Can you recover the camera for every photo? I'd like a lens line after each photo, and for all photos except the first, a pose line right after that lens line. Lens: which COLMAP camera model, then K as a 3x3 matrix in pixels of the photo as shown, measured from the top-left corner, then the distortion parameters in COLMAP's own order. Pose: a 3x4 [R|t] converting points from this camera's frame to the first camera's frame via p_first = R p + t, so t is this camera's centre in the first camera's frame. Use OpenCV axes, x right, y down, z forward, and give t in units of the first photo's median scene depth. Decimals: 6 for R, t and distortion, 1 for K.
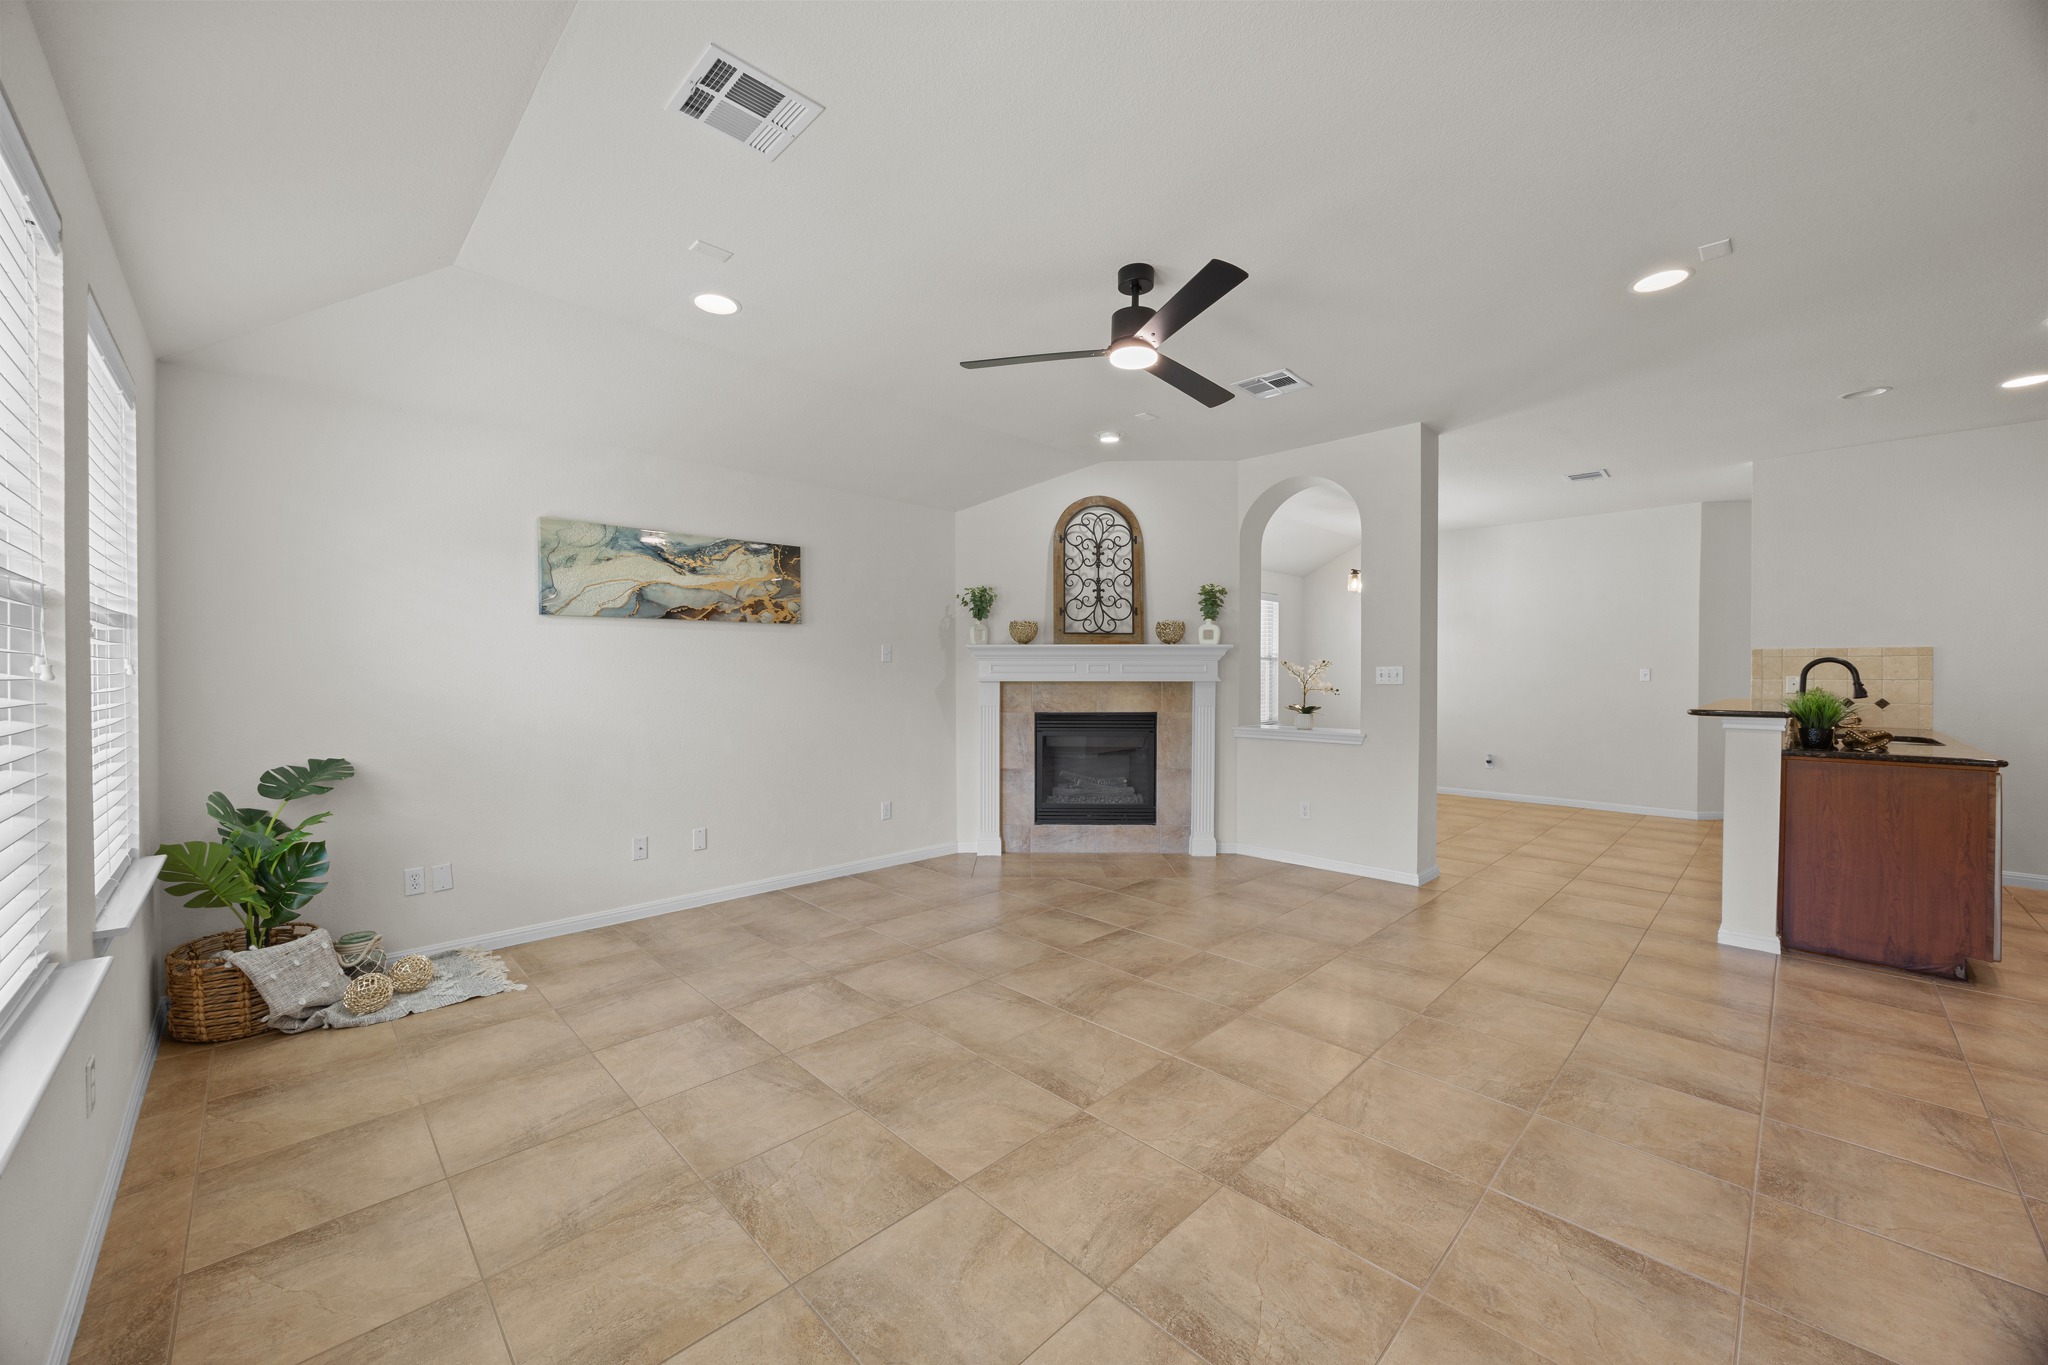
lens RADIAL K [[771.6, 0, 1015.2], [0, 771.6, 676.0], [0, 0, 1]] dist [-0.007672, 0.000767]
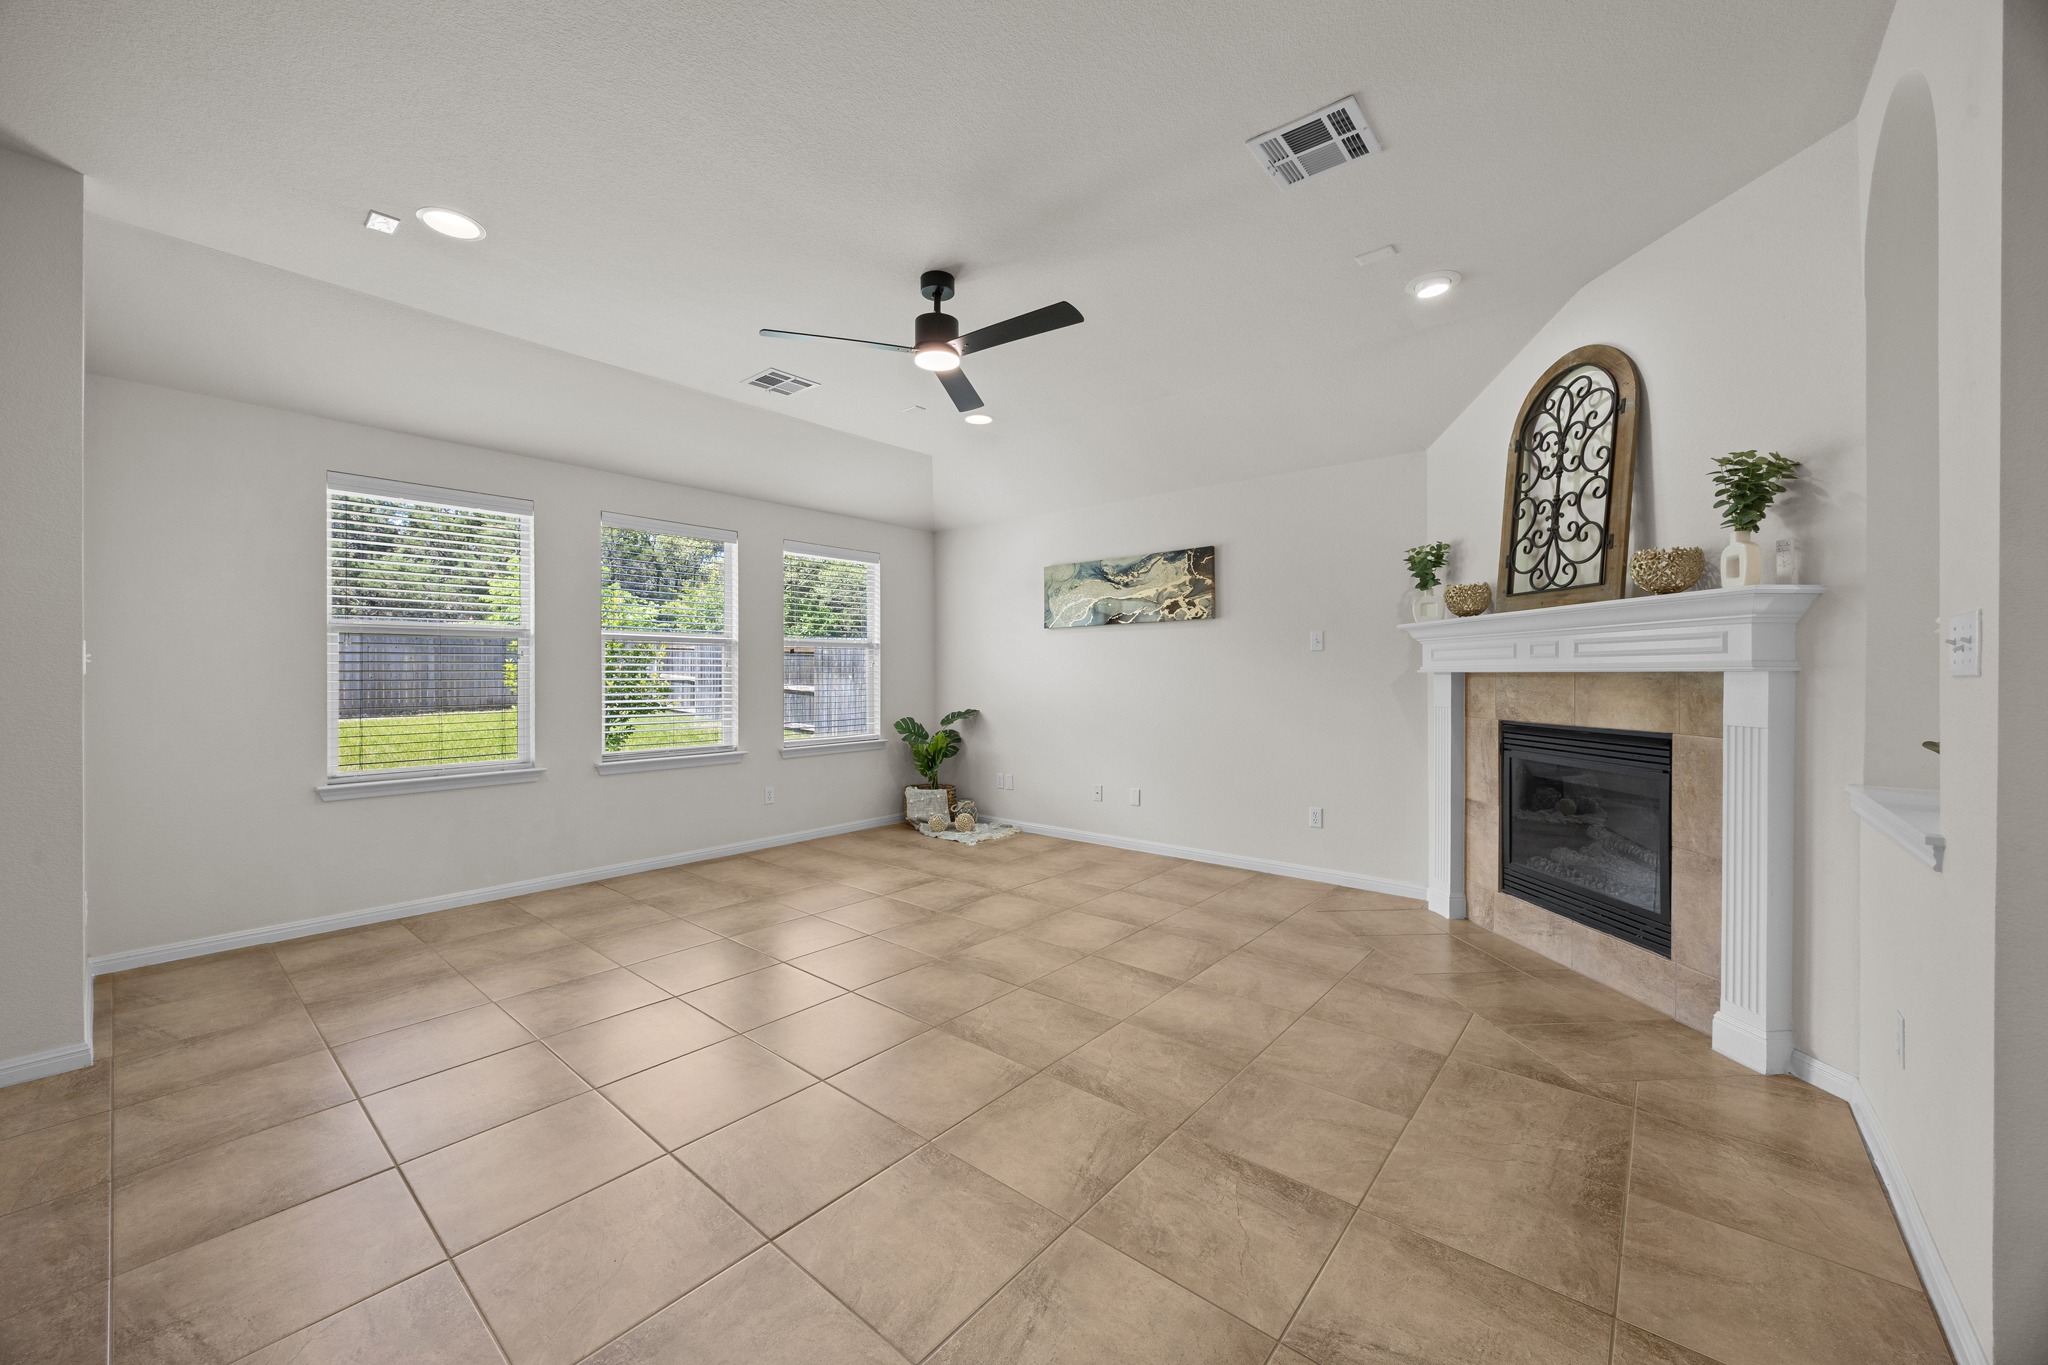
lens RADIAL K [[771.6, 0, 1016.0], [0, 771.6, 676.6], [0, 0, 1]] dist [-0.007672, 0.000767]
pose [[0.095798, 0.002259, -0.995398, 0.828361], [-0.004259, 0.999989, 0.001860, 0.013817], [0.995392, 0.004061, 0.095807, 0.687491]]
